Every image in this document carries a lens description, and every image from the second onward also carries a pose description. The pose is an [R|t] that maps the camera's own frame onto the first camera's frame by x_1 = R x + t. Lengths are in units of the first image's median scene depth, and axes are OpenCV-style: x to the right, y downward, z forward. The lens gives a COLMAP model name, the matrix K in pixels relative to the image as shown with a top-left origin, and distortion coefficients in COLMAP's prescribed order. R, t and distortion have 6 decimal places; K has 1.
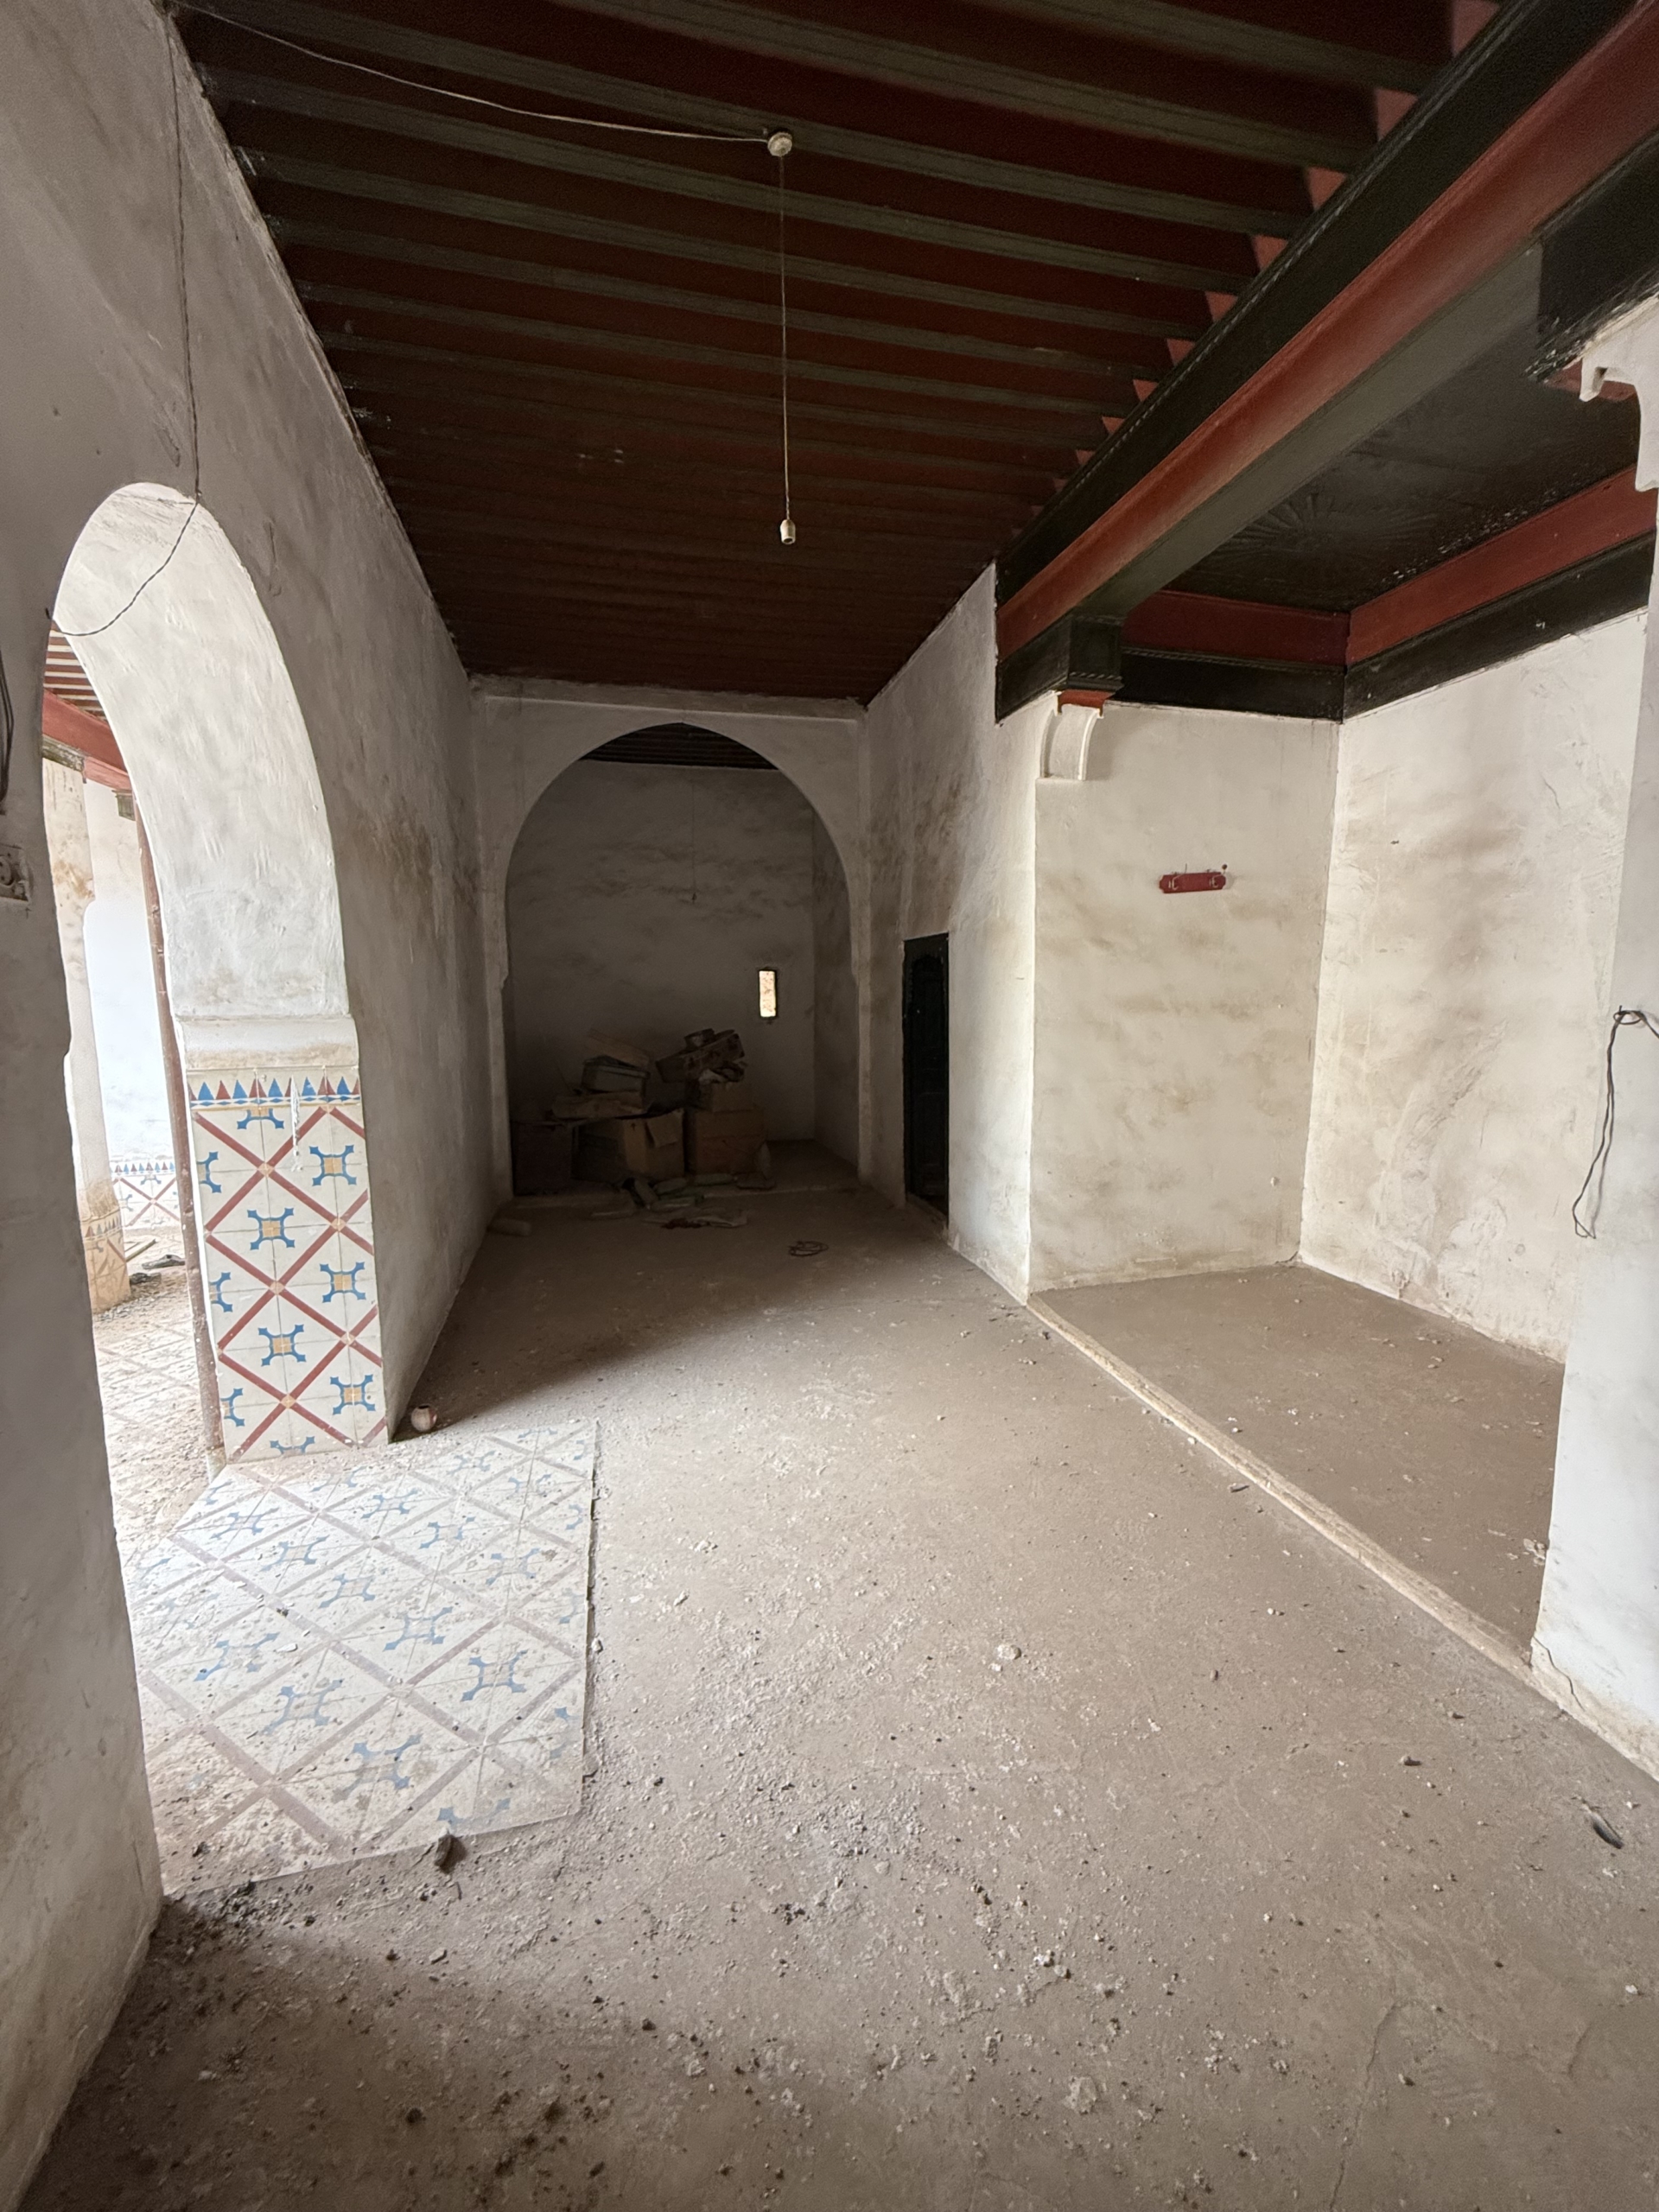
lens RADIAL K [[878.2, 0, 826.9], [0, 878.2, 1106.0], [0, 0, 1]] dist [0.000196, -0.000234]
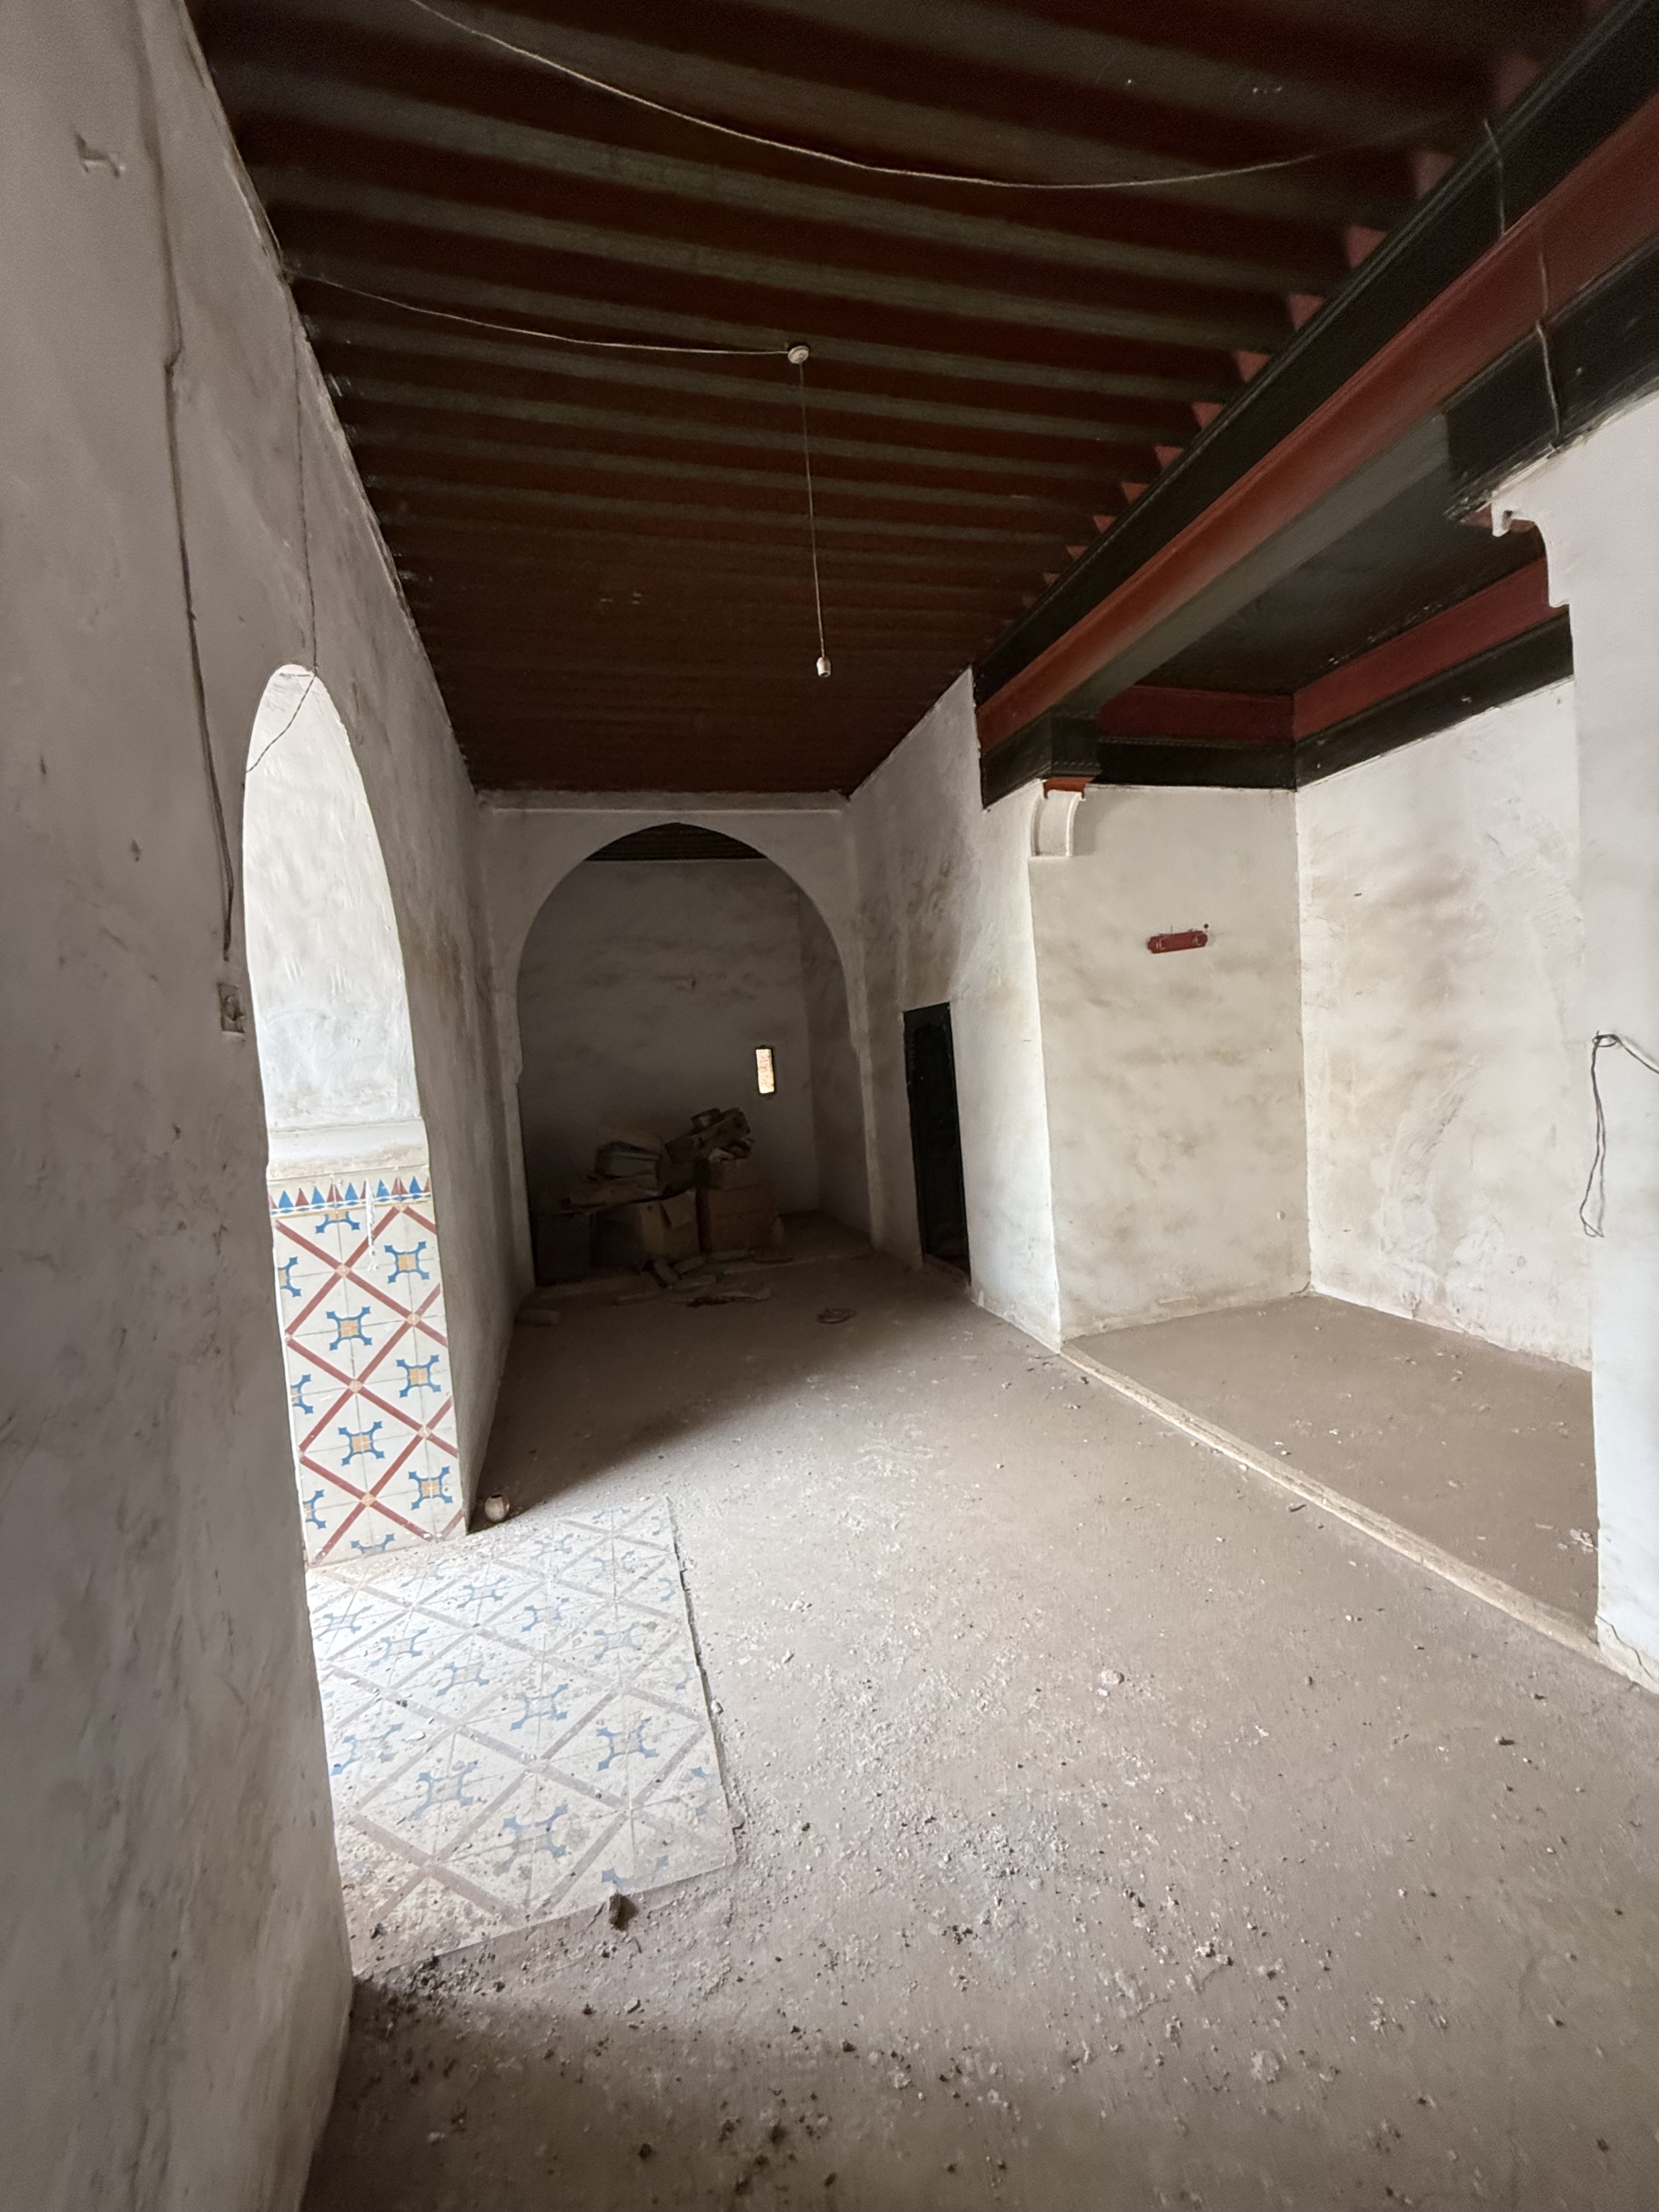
lens RADIAL K [[878.2, 0, 828.1], [0, 878.2, 1107.1], [0, 0, 1]] dist [0.000196, -0.000234]
pose [[0.997141, -0.068388, 0.032140, -0.096584], [0.070743, 0.994364, -0.078962, 0.002864], [-0.026558, 0.081010, 0.996359, -0.074462]]
